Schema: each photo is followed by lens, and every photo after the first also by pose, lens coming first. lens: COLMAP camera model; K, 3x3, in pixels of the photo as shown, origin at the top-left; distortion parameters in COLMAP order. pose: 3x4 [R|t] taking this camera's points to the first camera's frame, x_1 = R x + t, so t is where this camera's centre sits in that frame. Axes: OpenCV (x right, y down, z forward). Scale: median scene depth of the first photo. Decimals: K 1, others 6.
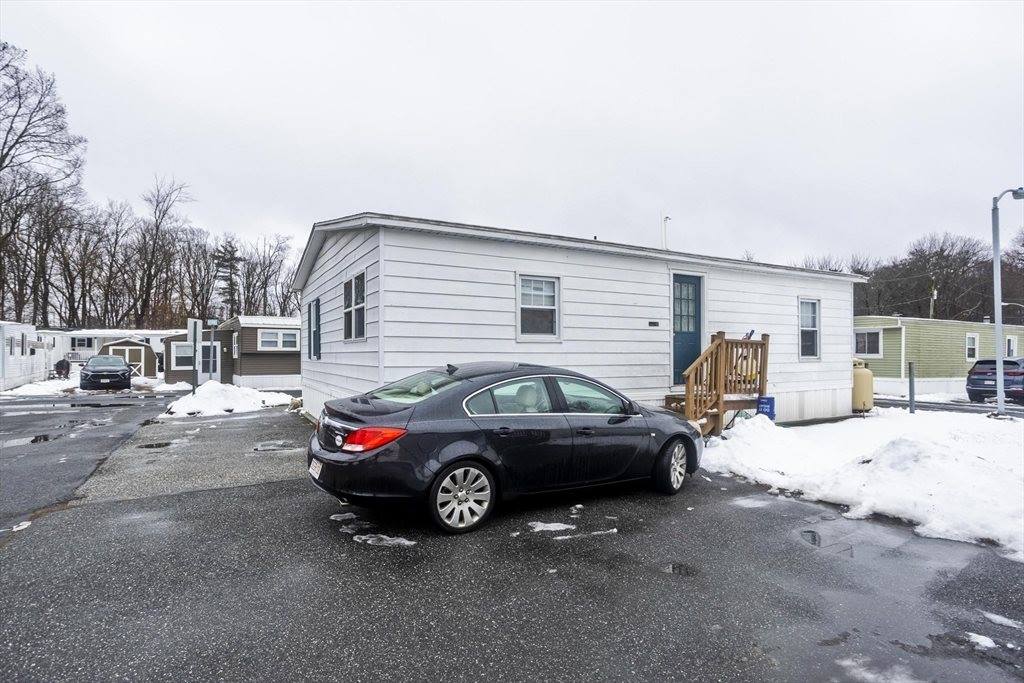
lens RADIAL K [[543.5, 0, 512.8], [0, 543.5, 344.4], [0, 0, 1]] dist [-0.032811, 0.000088]
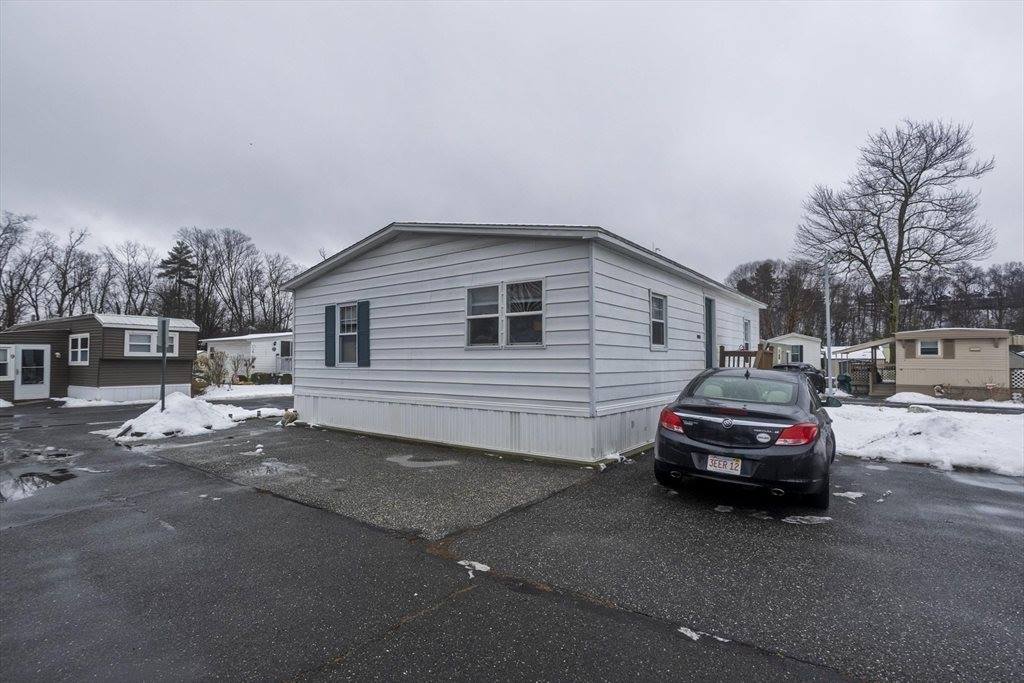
lens RADIAL K [[503.6, 0, 513.4], [0, 503.6, 349.6], [0, 0, 1]] dist [-0.037759, 0.021010]
pose [[0.910073, 0.010848, 0.414306, -0.561035], [-0.008923, 0.999939, -0.006582, 0.002137], [-0.414352, 0.002294, 0.910114, 0.122823]]
